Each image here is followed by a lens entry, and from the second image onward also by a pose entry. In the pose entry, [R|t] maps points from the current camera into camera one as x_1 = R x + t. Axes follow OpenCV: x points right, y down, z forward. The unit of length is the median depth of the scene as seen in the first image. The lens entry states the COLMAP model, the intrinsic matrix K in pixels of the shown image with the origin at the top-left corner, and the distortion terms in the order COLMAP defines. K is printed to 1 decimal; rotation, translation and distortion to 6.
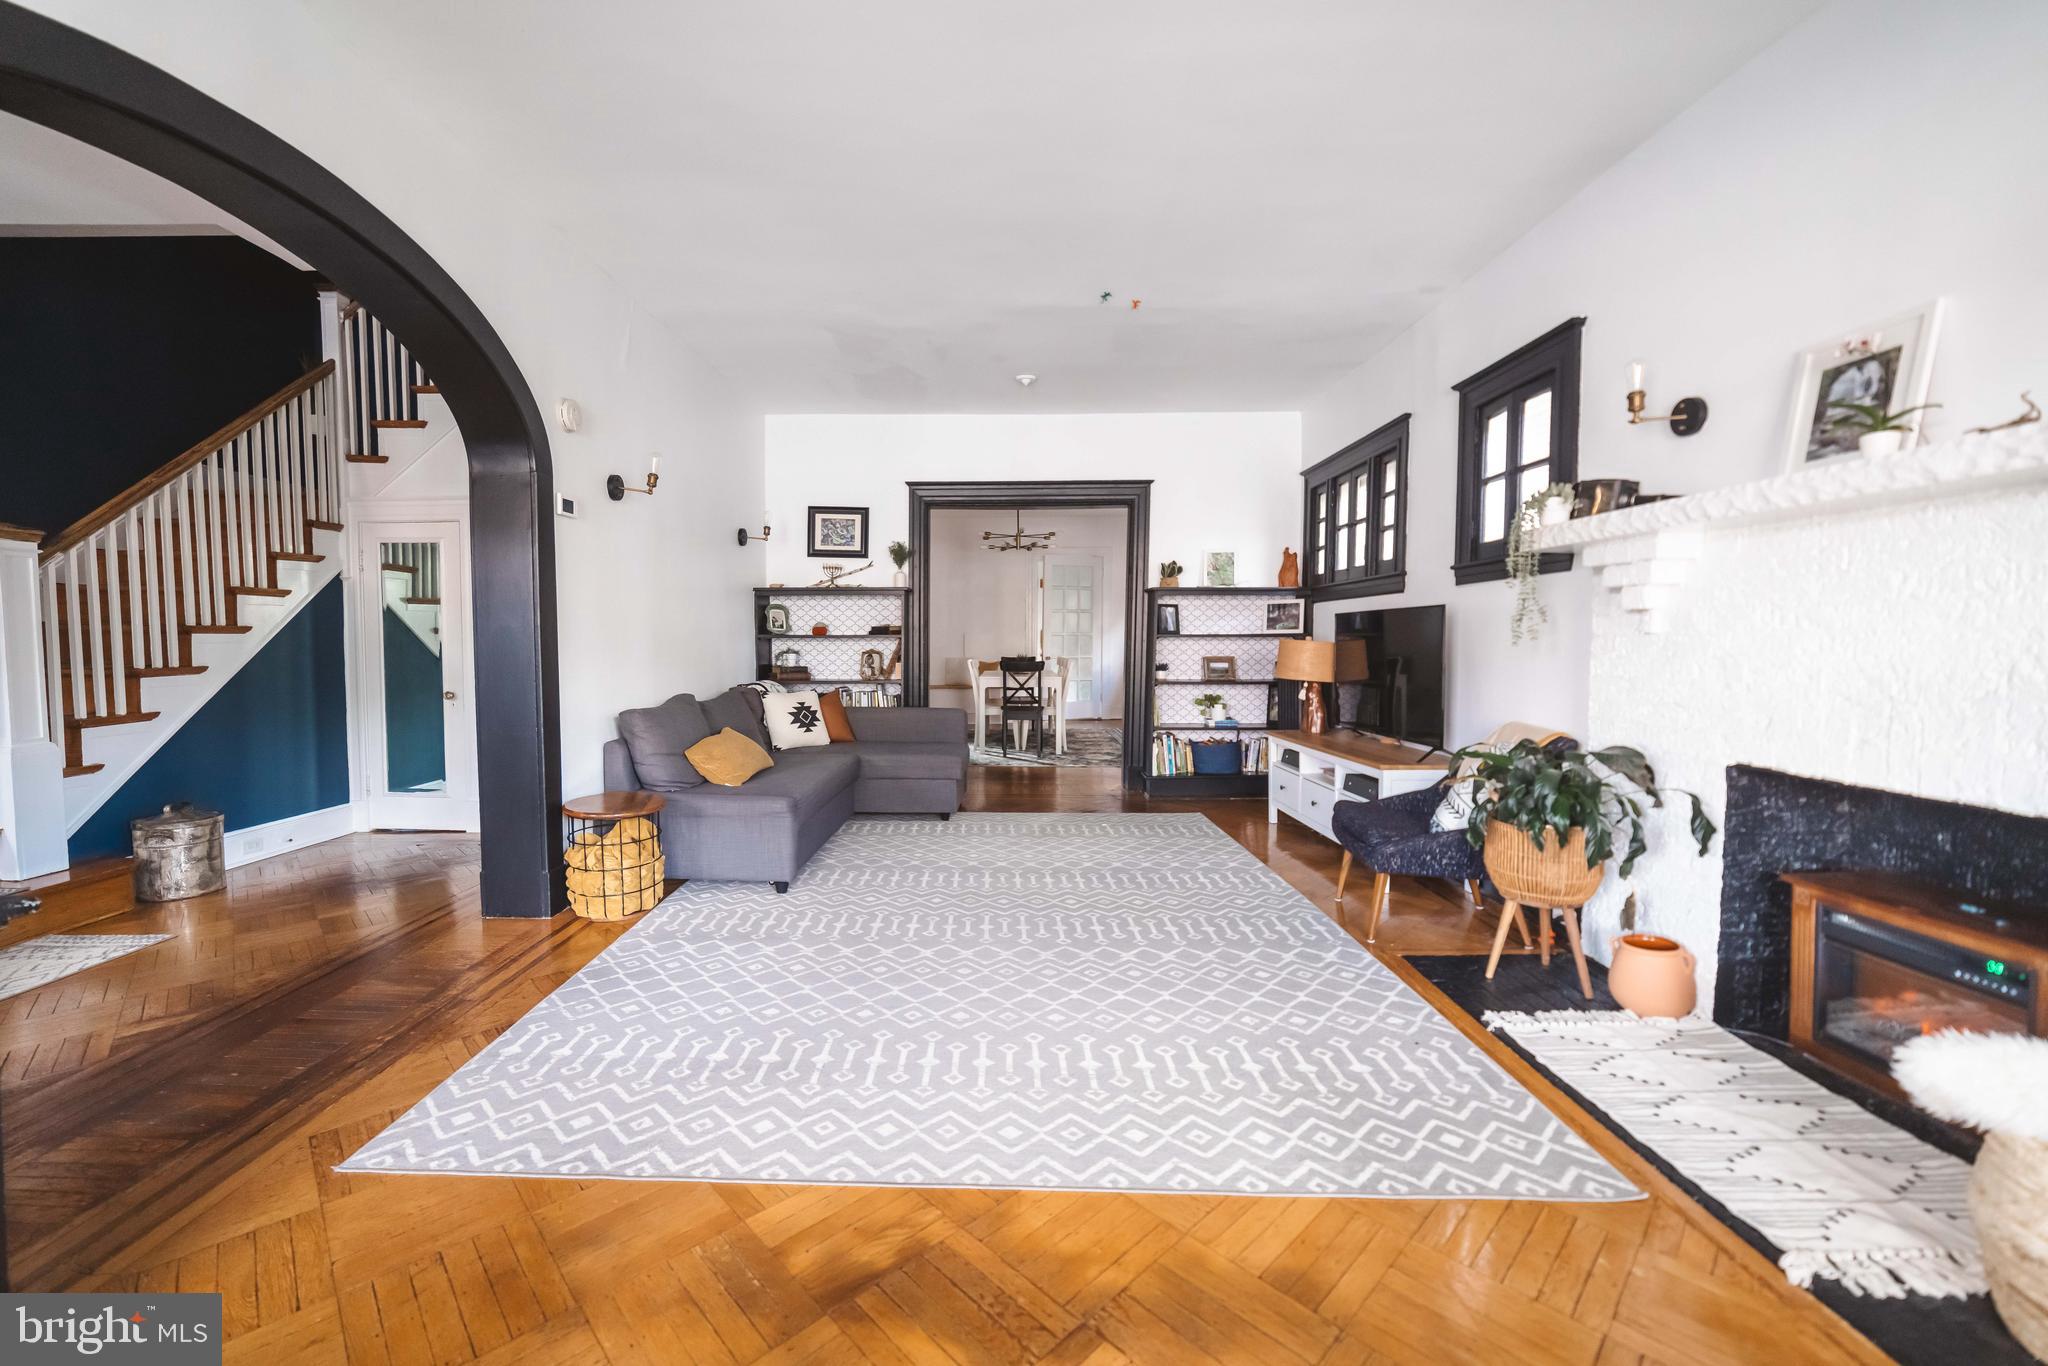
lens RADIAL K [[822.8, 0, 1009.6], [0, 822.8, 666.2], [0, 0, 1]] dist [-0.023495, 0.012331]
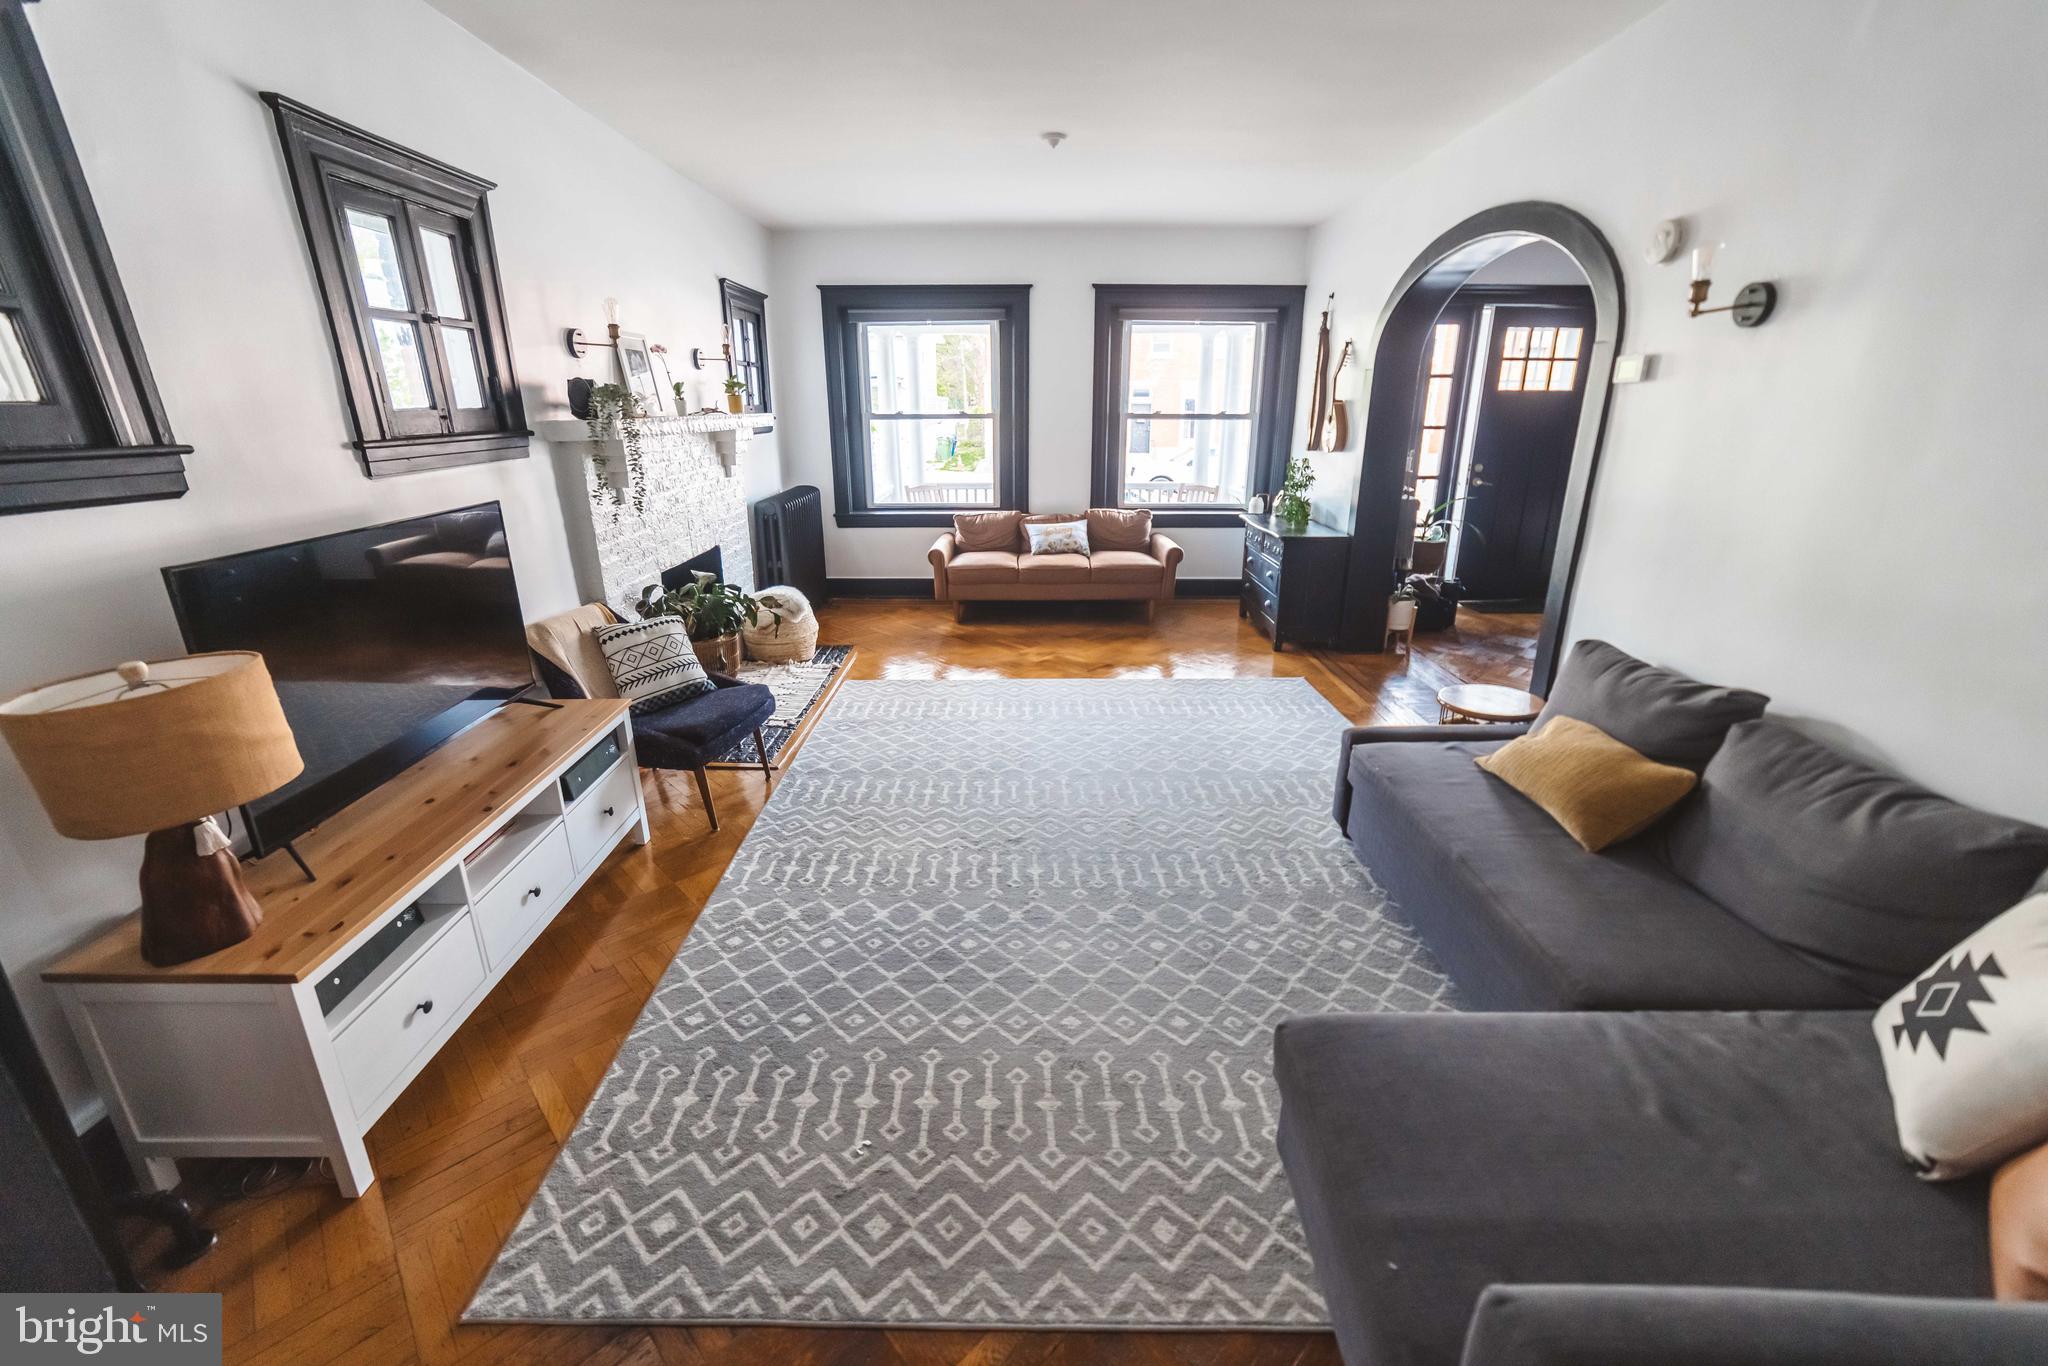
lens RADIAL K [[822.8, 0, 1009.6], [0, 822.8, 666.2], [0, 0, 1]] dist [-0.023495, 0.012331]
pose [[-0.999792, 0.000602, 0.020401, 0.073931], [0.007456, 0.941253, 0.337620, -0.224473], [-0.018999, 0.337702, -0.941061, 2.156714]]
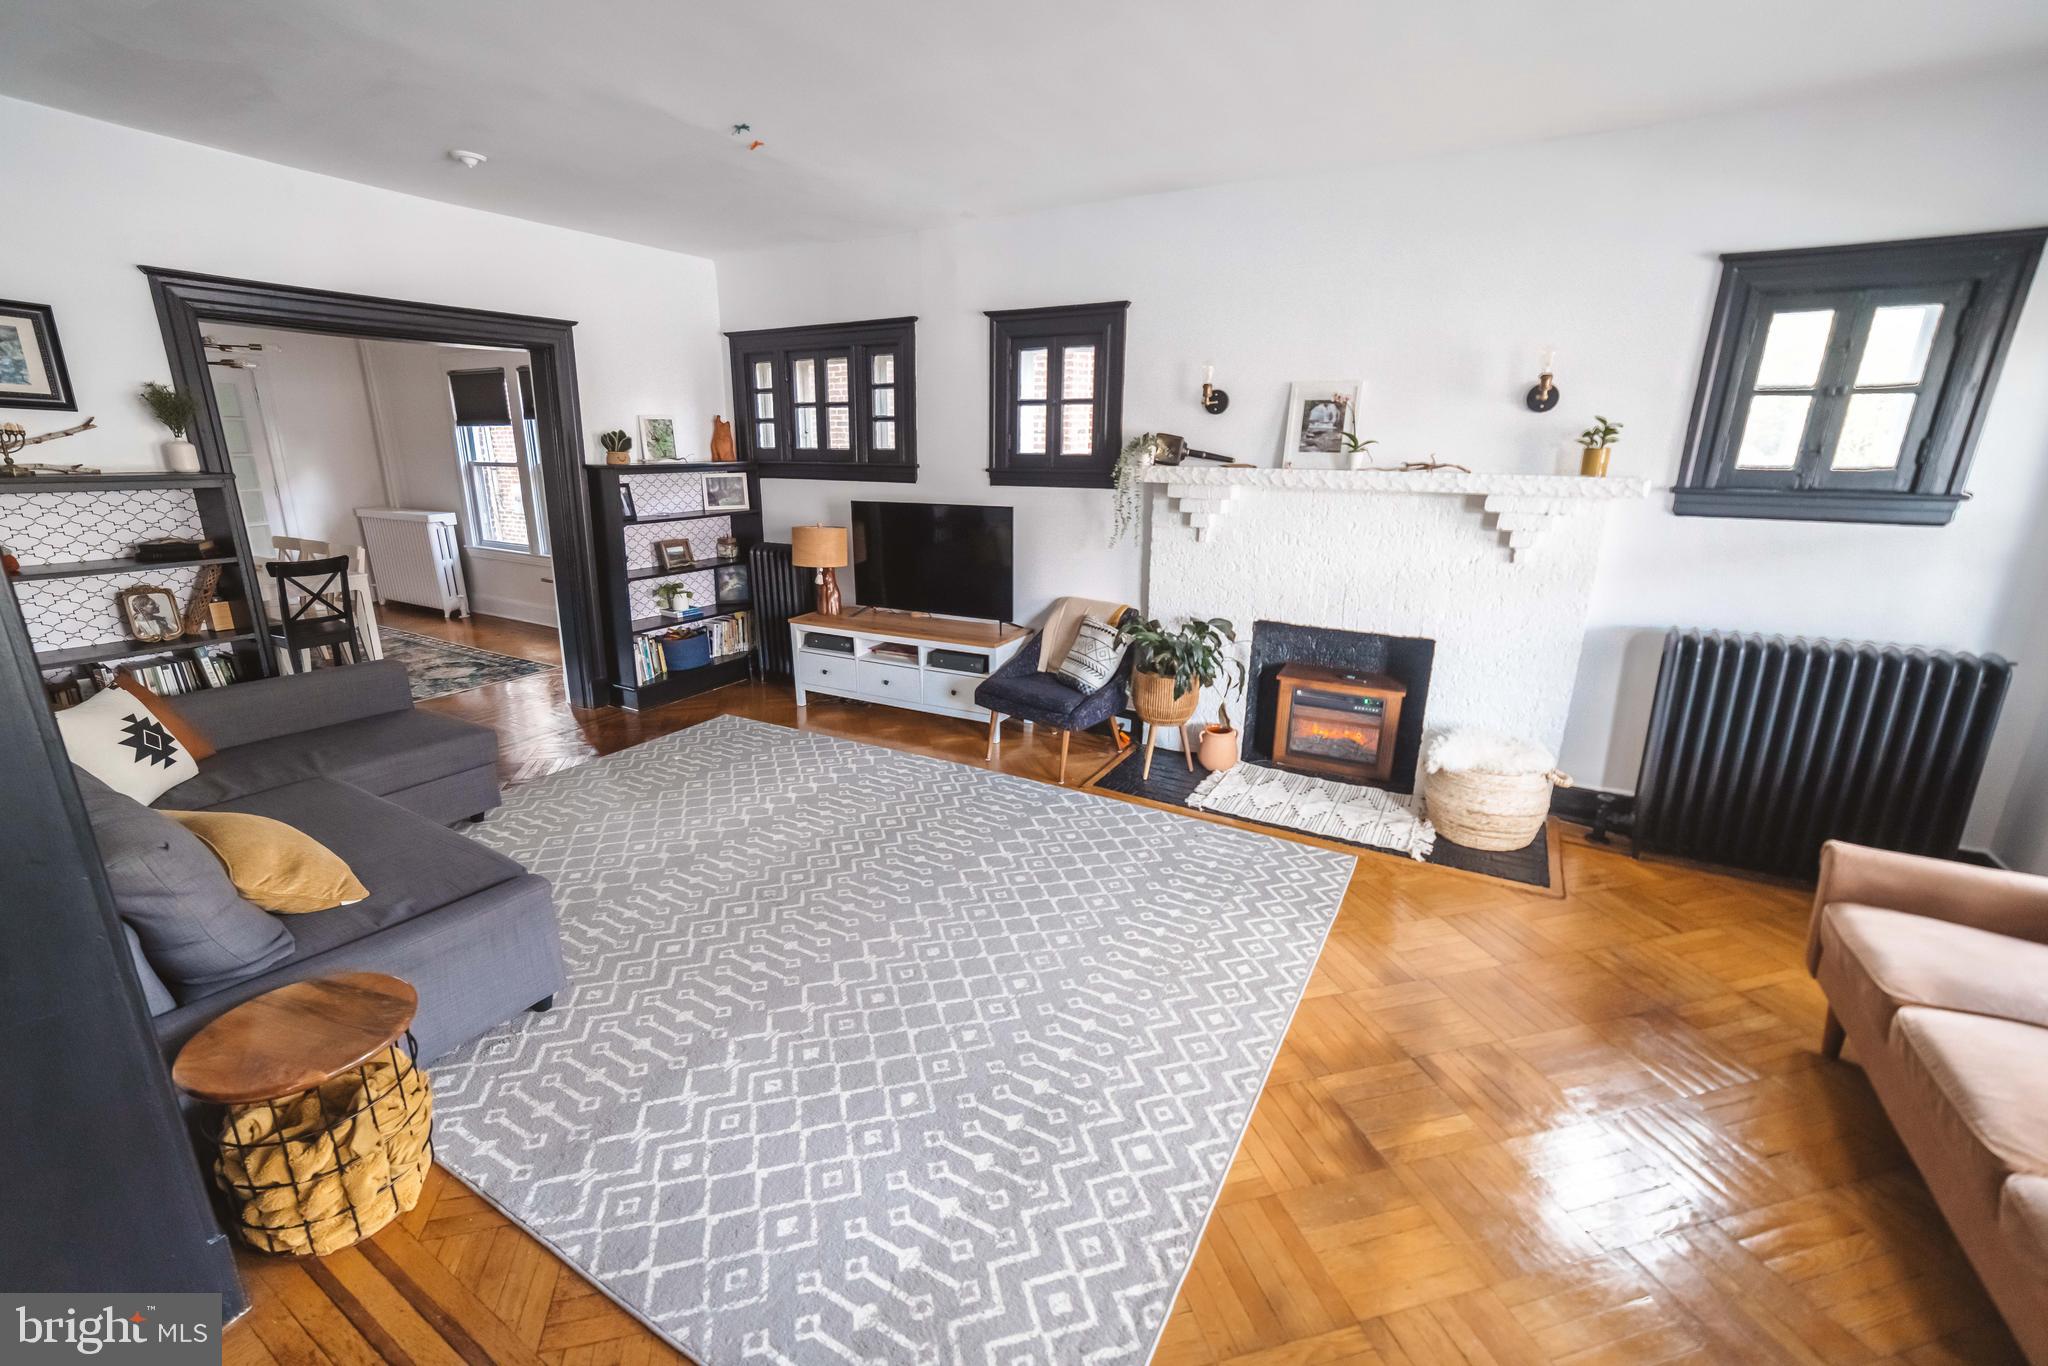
lens RADIAL K [[834.6, 0, 1010.5], [0, 834.6, 666.0], [0, 0, 1]] dist [-0.023252, 0.013340]
pose [[0.499336, -0.219837, 0.838054, -0.727795], [0.020877, 0.970046, 0.242022, -0.186024], [-0.866157, -0.103354, 0.488969, 0.450299]]
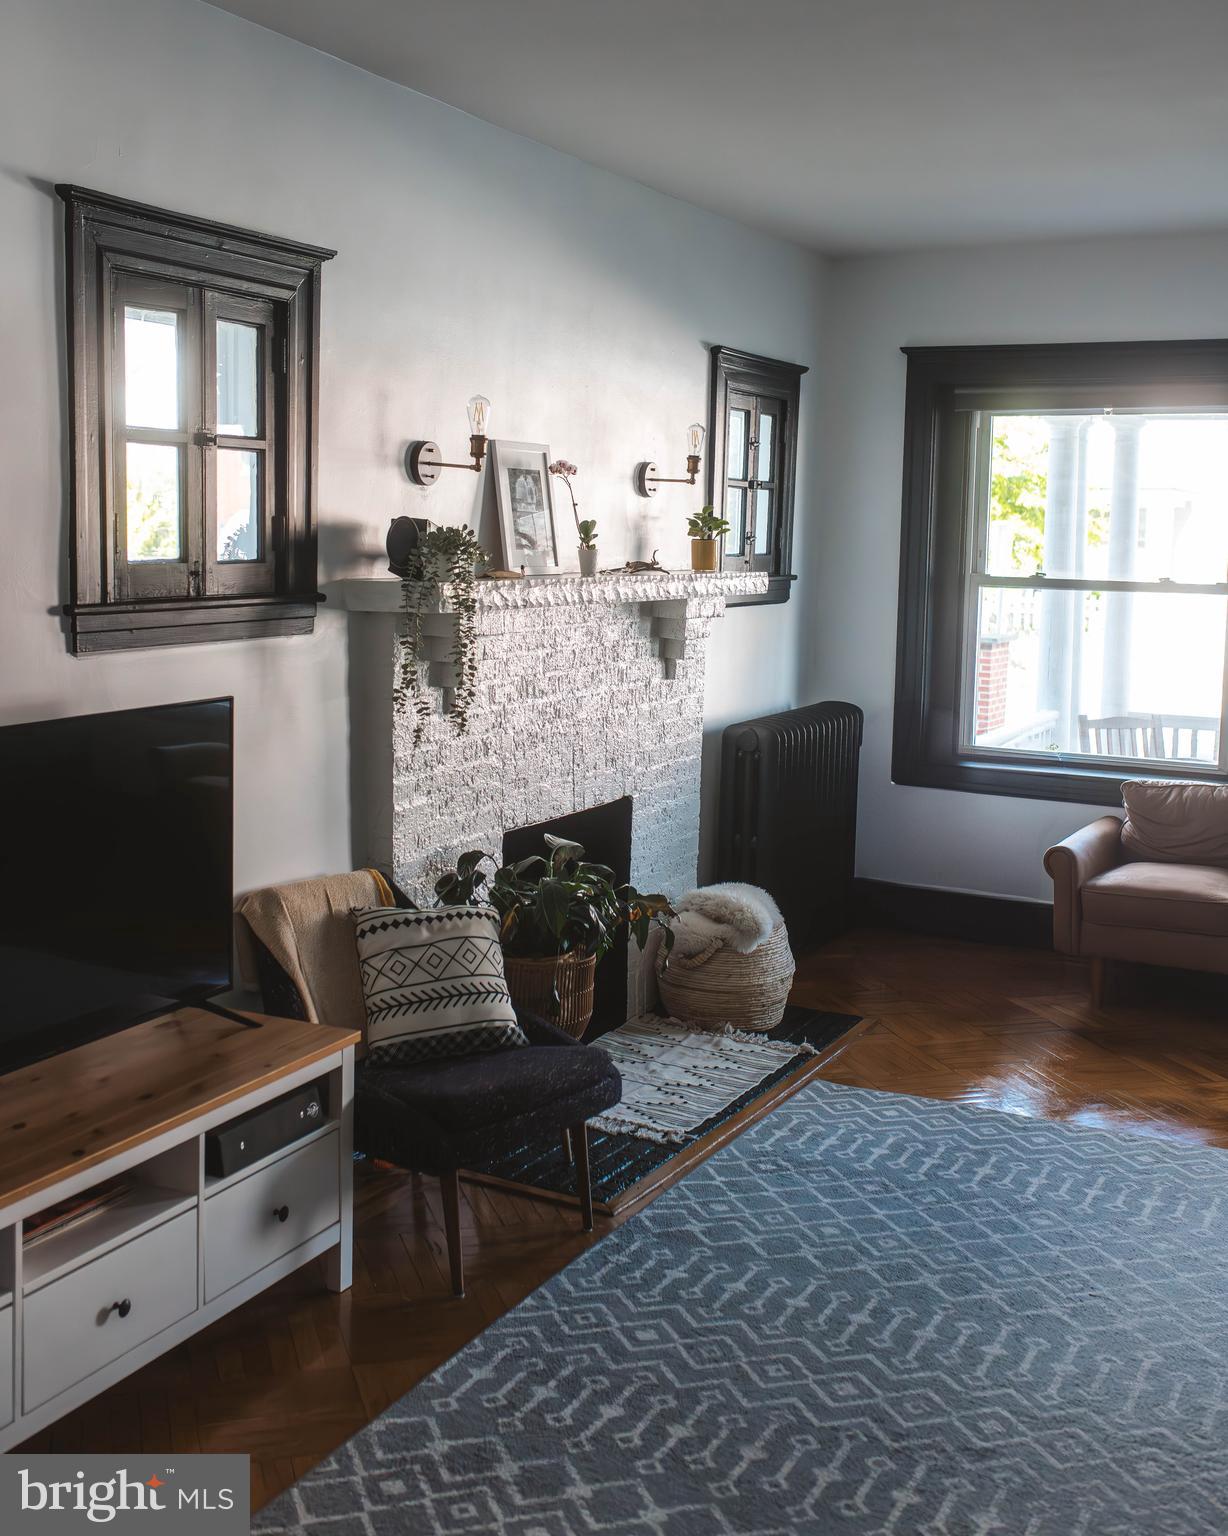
lens RADIAL K [[1743.6, 0, 595.7], [0, 1743.6, 650.3], [0, 0, 1]] dist [0.017023, -0.008574]
pose [[-0.882624, -0.048283, 0.467594, -0.185464], [-0.001808, 0.995053, 0.099334, -0.259508], [-0.470076, 0.086829, -0.878344, 2.260055]]
